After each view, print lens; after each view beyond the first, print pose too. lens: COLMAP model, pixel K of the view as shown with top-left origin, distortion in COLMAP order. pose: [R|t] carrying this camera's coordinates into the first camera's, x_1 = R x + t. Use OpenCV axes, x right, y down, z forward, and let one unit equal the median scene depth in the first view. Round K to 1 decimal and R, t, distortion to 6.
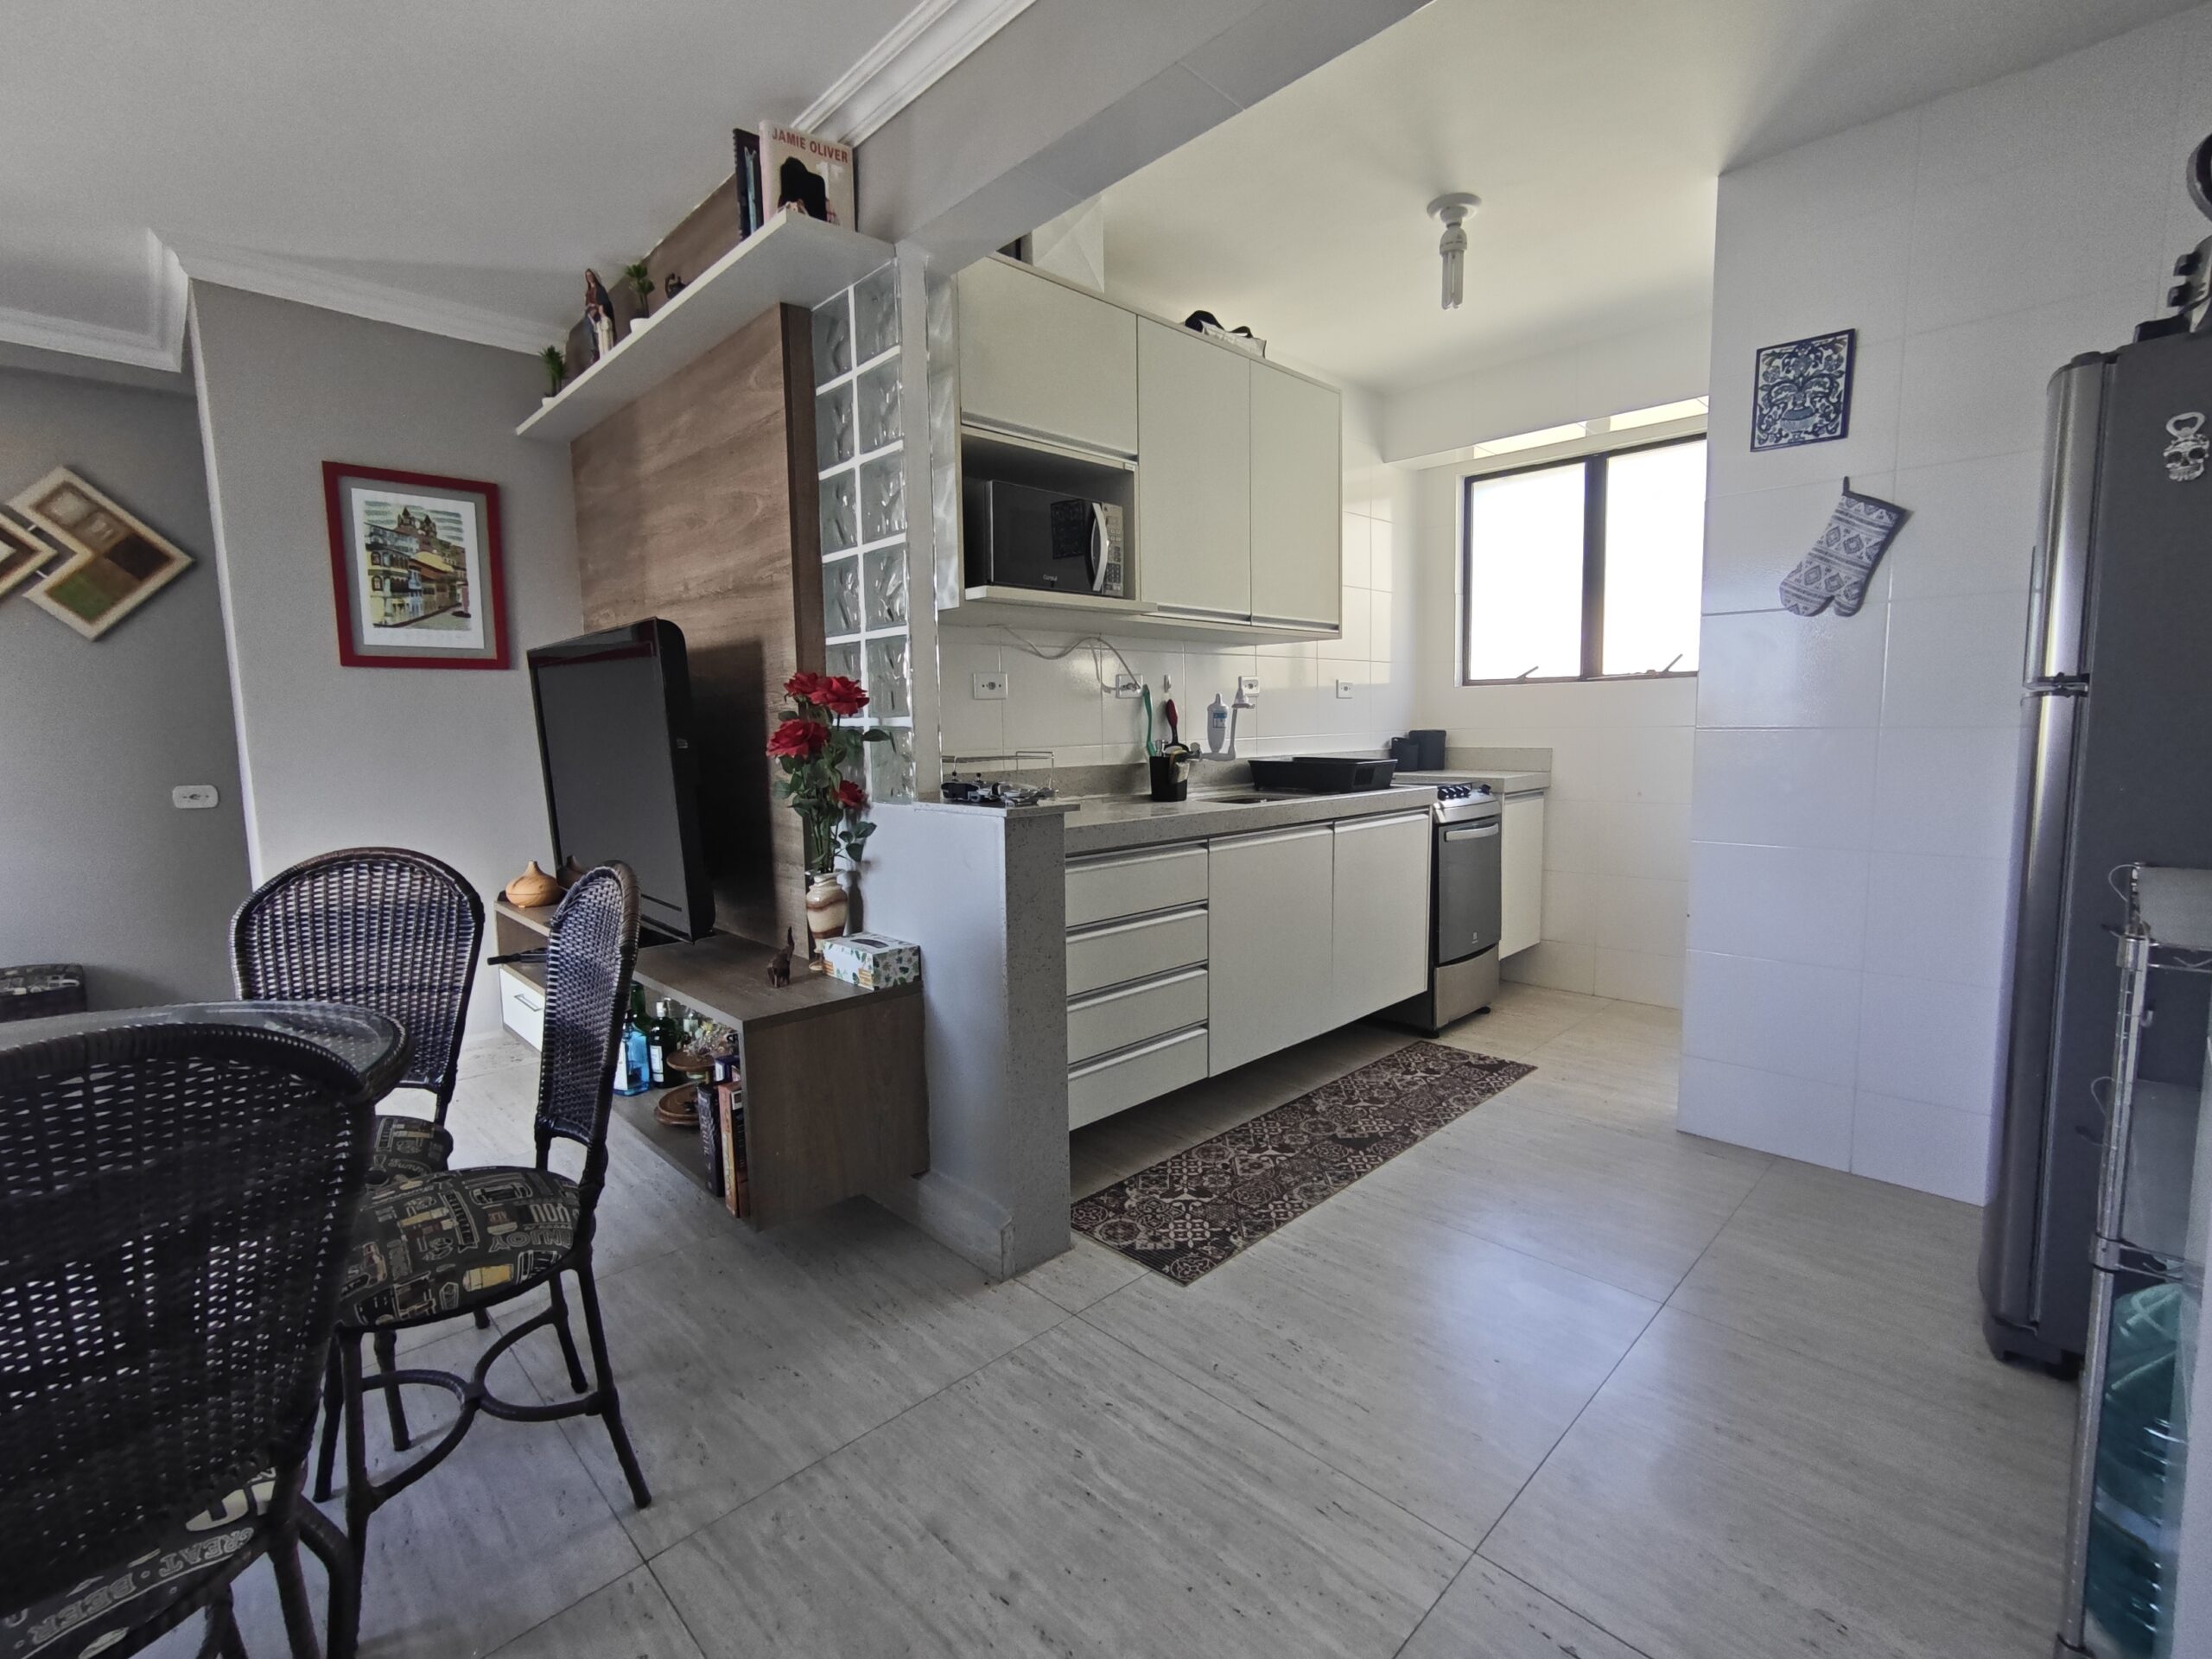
lens RADIAL K [[1009.8, 0, 1106.0], [0, 1009.8, 829.5], [0, 0, 1]] dist [-0.042004, 0.027621]
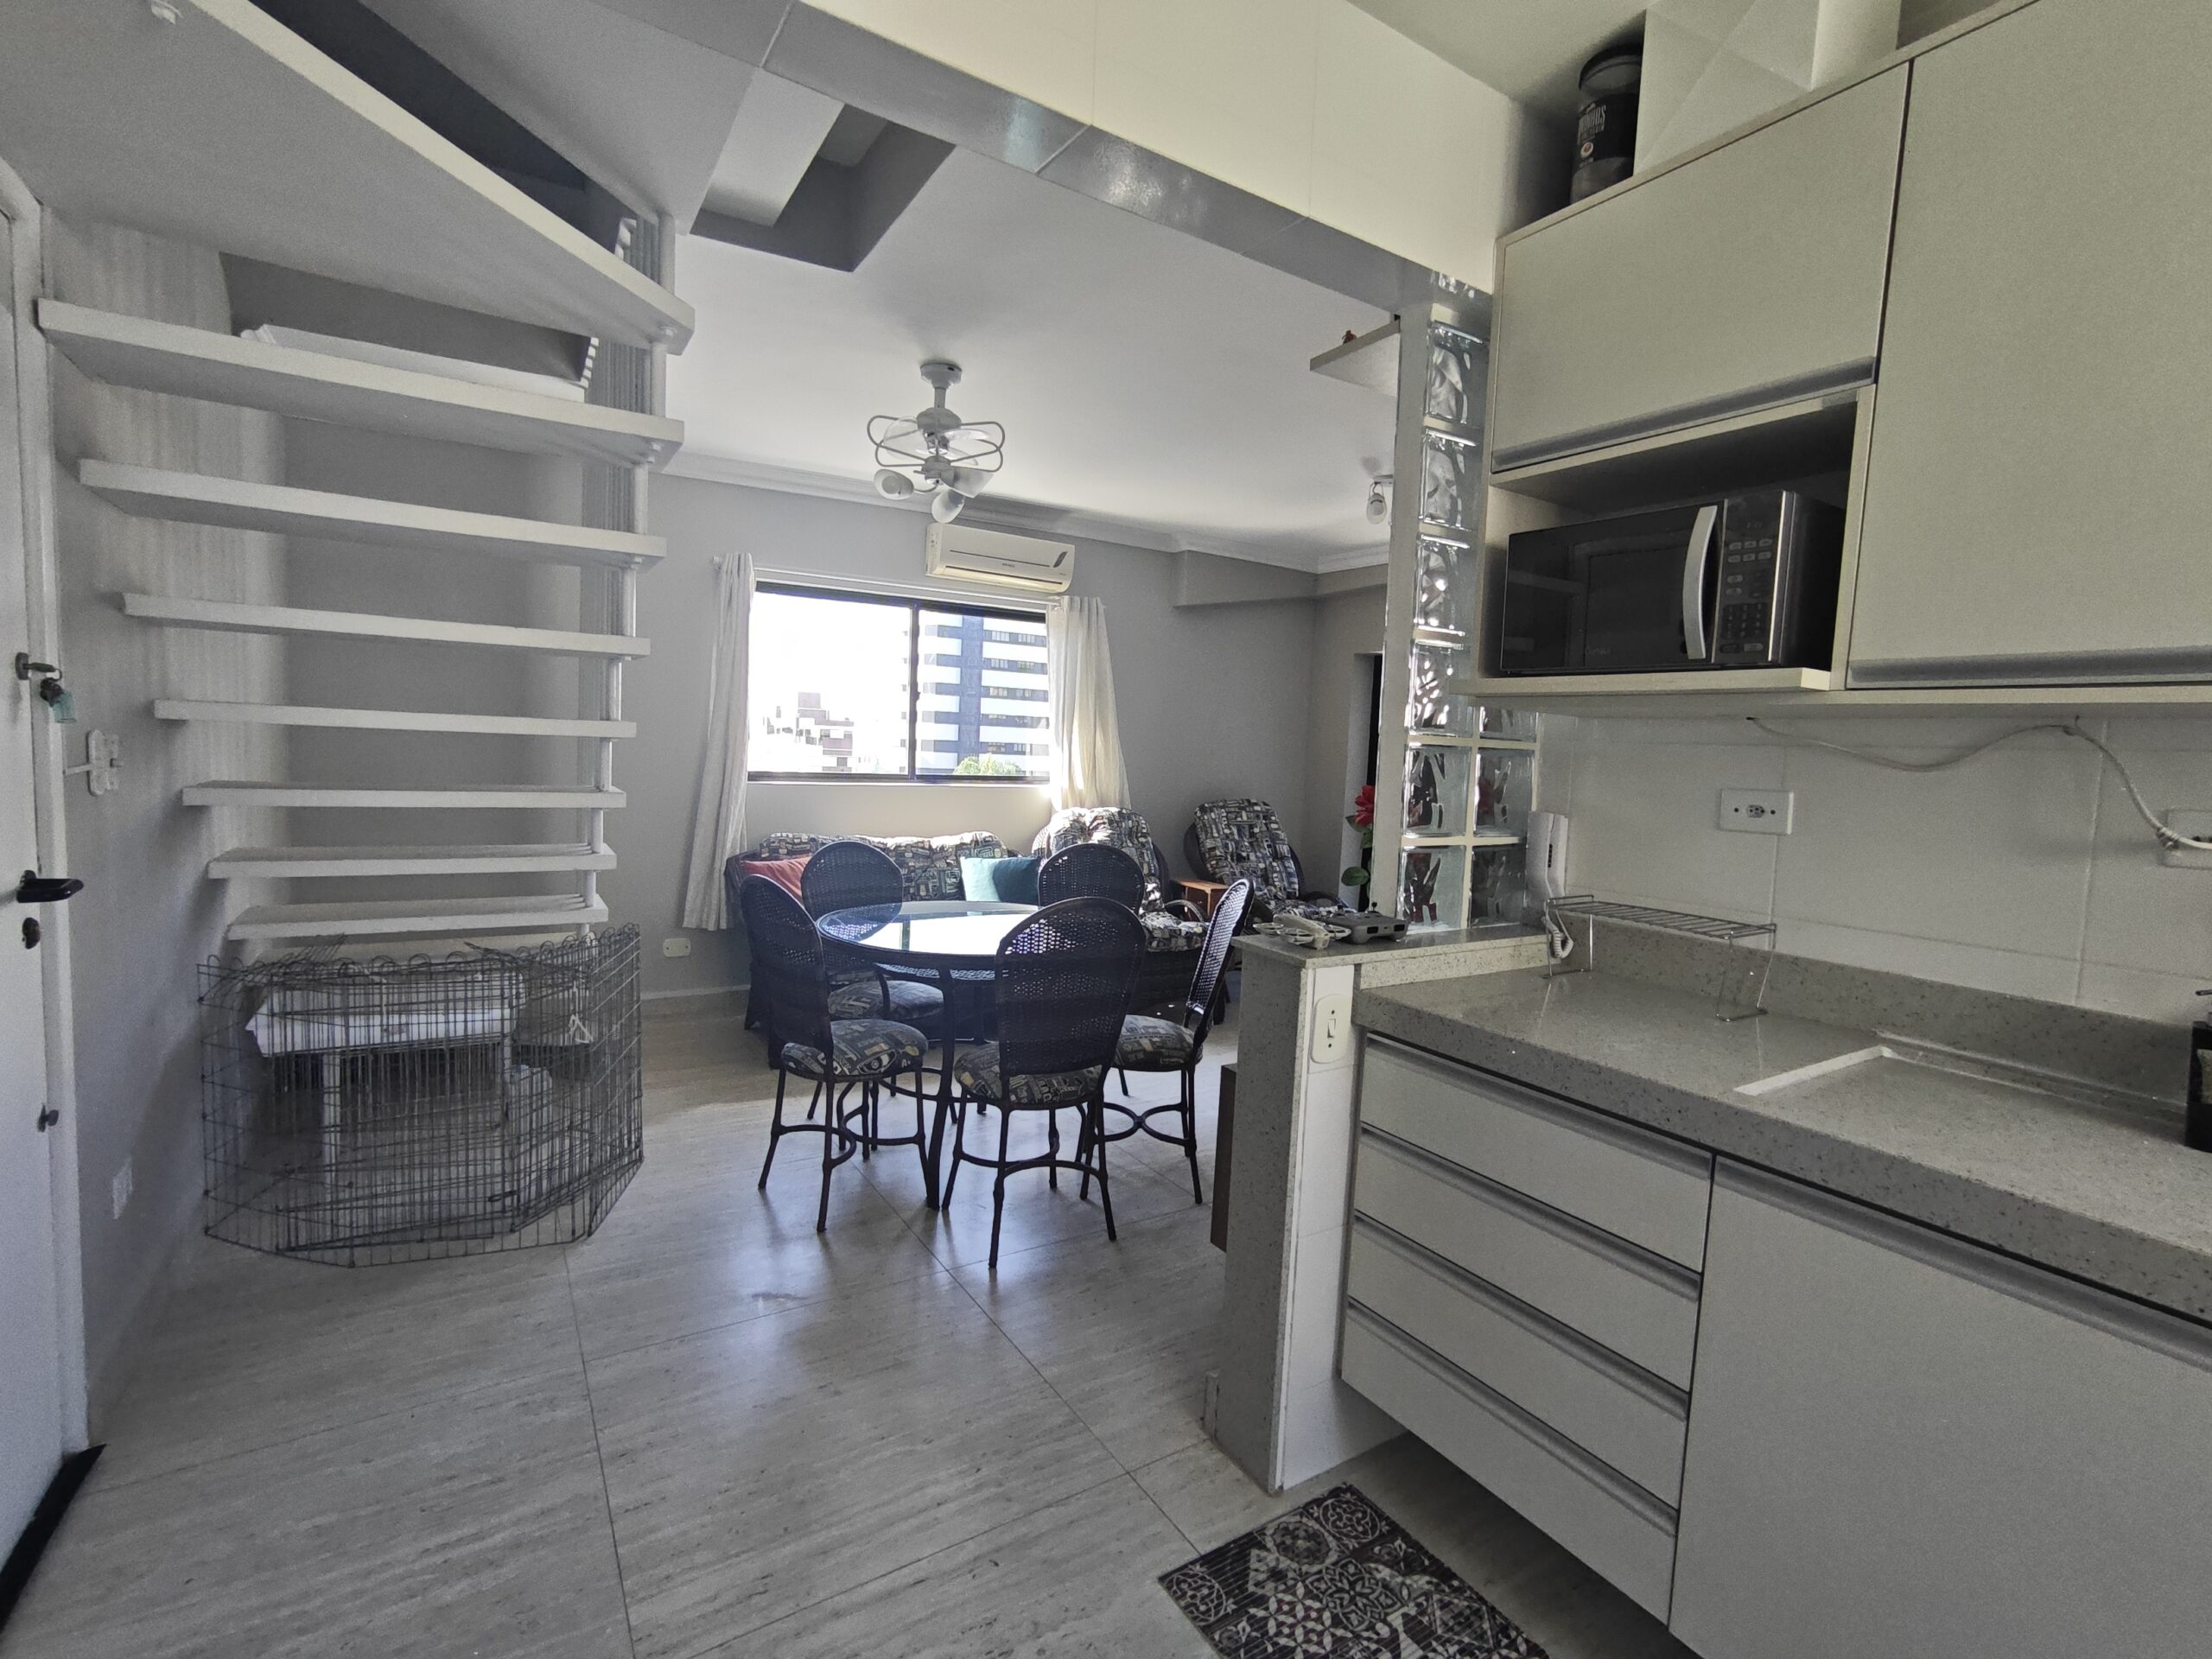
lens RADIAL K [[1011.9, 0, 1106.6], [0, 1011.9, 826.2], [0, 0, 1]] dist [-0.050904, 0.034405]
pose [[-0.212882, 0.090066, -0.972918, 0.606613], [-0.141516, 0.982401, 0.121909, -0.161367], [0.966775, 0.163636, -0.196389, 0.782850]]
